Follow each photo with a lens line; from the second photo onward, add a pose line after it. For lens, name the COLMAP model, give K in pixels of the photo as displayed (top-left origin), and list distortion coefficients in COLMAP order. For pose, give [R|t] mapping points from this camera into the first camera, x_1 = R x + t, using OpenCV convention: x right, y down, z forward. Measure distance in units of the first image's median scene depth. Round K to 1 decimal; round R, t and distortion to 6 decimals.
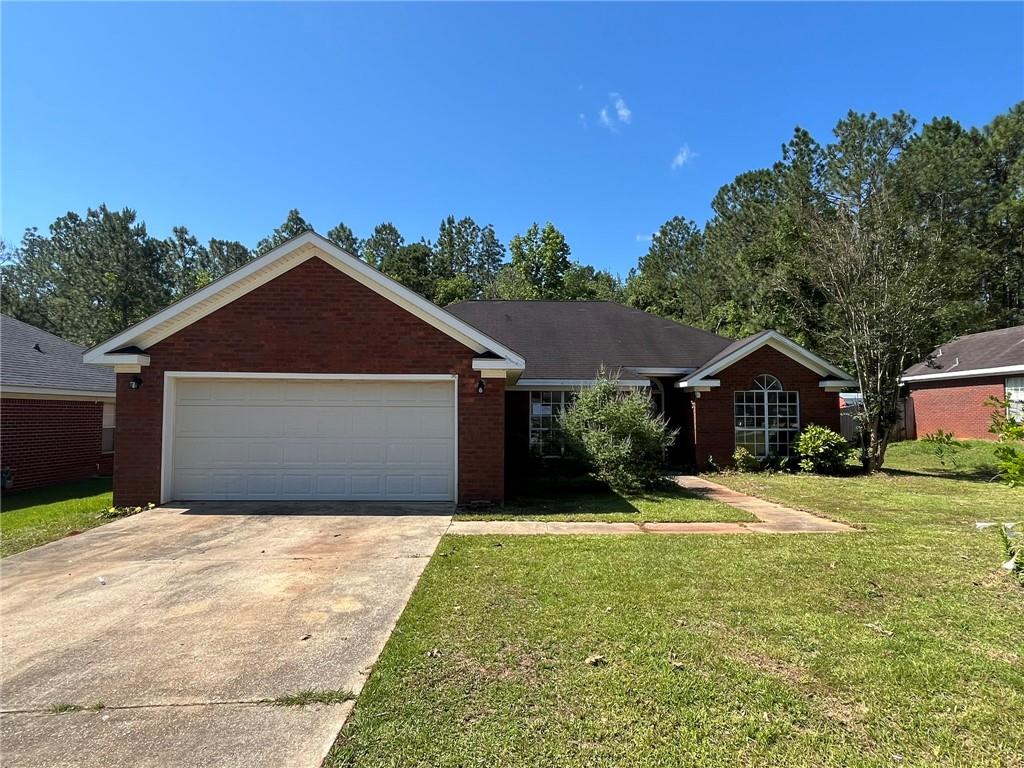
lens RADIAL K [[541.8, 0, 512.0], [0, 541.8, 385.0], [0, 0, 1]] dist [0.005067, 0.000916]
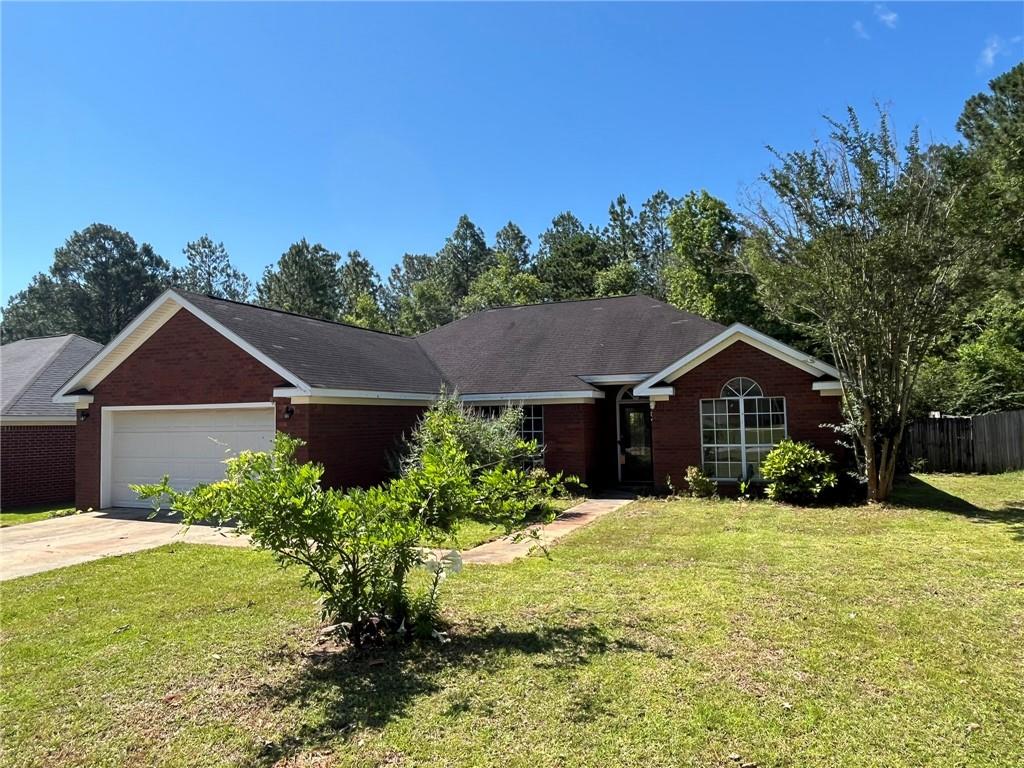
lens RADIAL K [[622.1, 0, 512.4], [0, 622.1, 383.8], [0, 0, 1]] dist [-0.000195, 0.000516]
pose [[0.916519, -0.043264, -0.397646, 0.562425], [0.041920, 0.999048, -0.012079, -0.013463], [0.397790, -0.005598, 0.917460, 0.016620]]
